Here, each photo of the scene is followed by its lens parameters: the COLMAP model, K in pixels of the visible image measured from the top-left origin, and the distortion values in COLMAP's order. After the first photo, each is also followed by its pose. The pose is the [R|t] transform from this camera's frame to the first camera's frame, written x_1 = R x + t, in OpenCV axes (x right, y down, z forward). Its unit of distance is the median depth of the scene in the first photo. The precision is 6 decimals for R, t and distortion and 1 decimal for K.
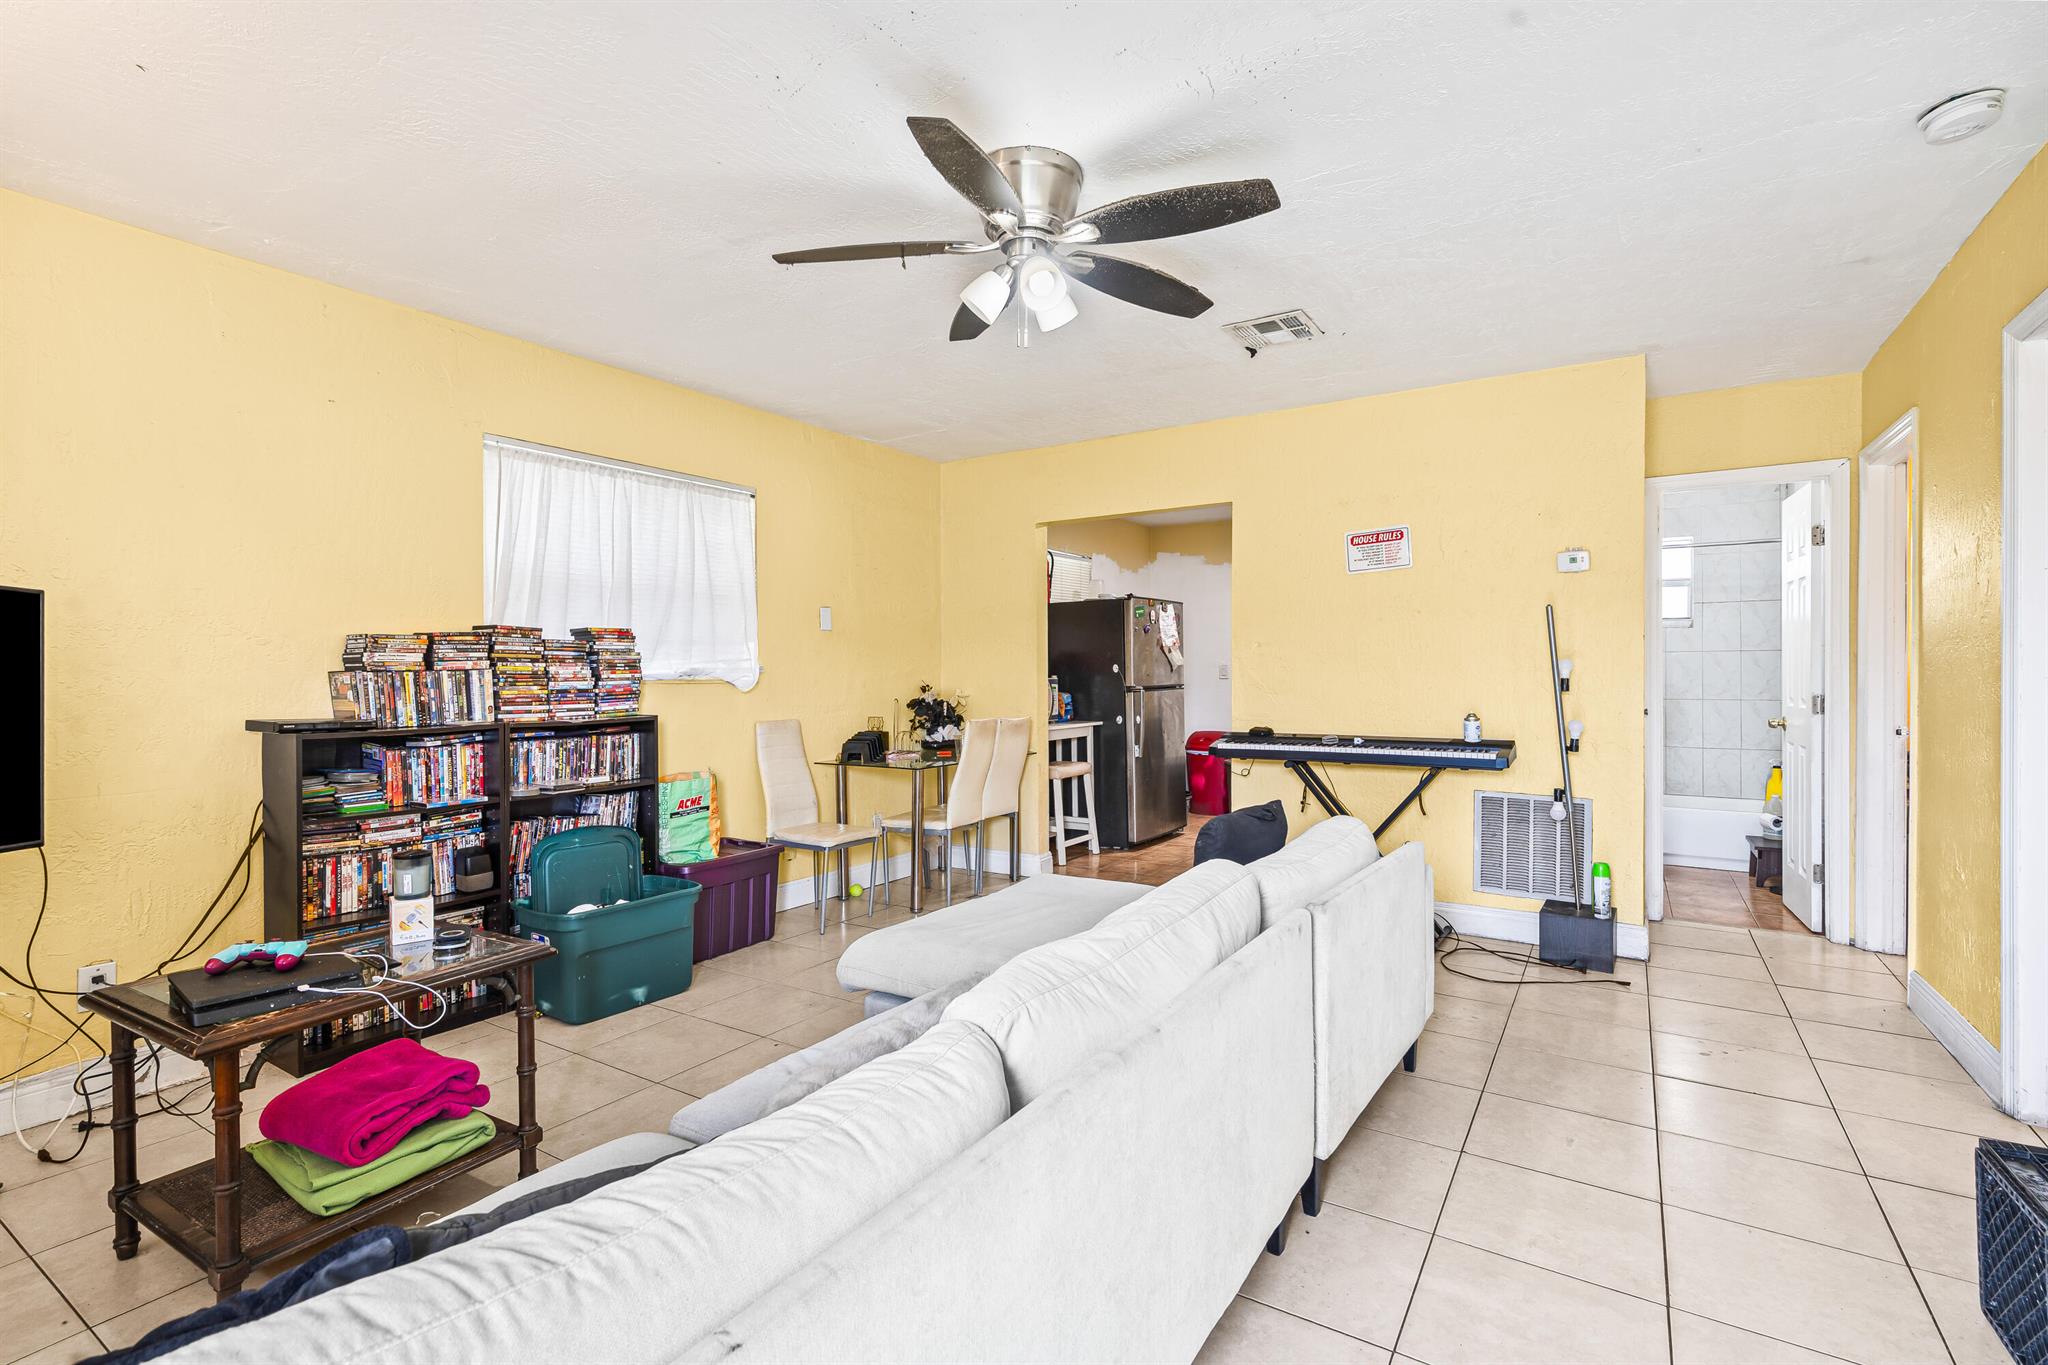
lens RADIAL K [[946.5, 0, 1022.6], [0, 946.5, 700.6], [0, 0, 1]] dist [-0.004297, 0.004566]
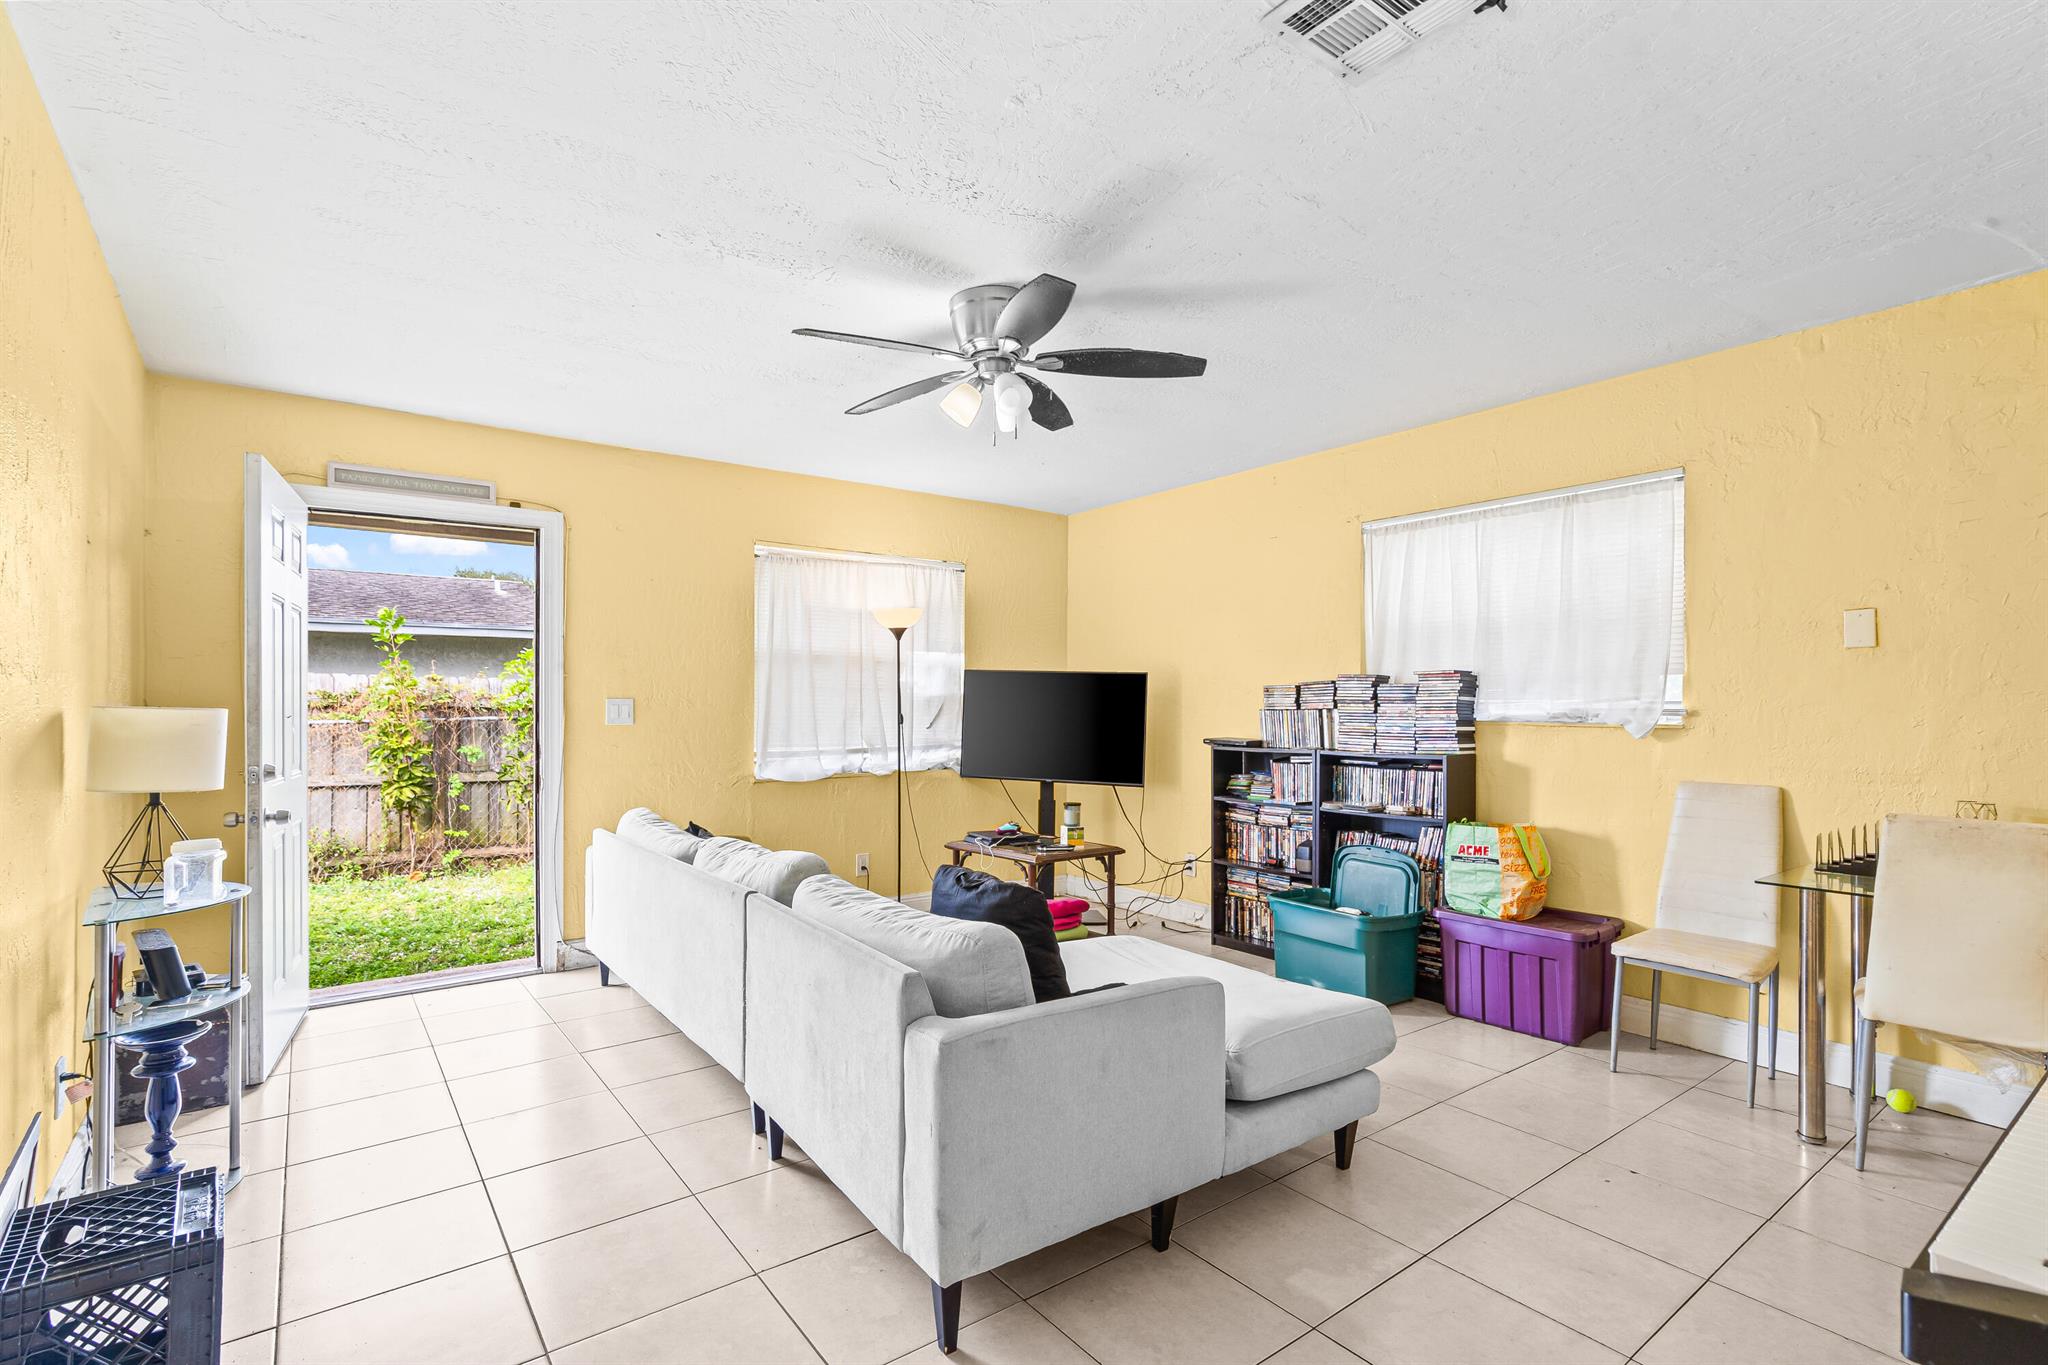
lens RADIAL K [[946.5, 0, 1022.6], [0, 946.5, 700.6], [0, 0, 1]] dist [-0.004297, 0.004566]
pose [[-0.344636, 0.001677, -0.938735, 0.781786], [-0.024794, 0.999633, 0.010888, -0.046784], [0.938409, 0.027027, -0.344468, 1.004771]]
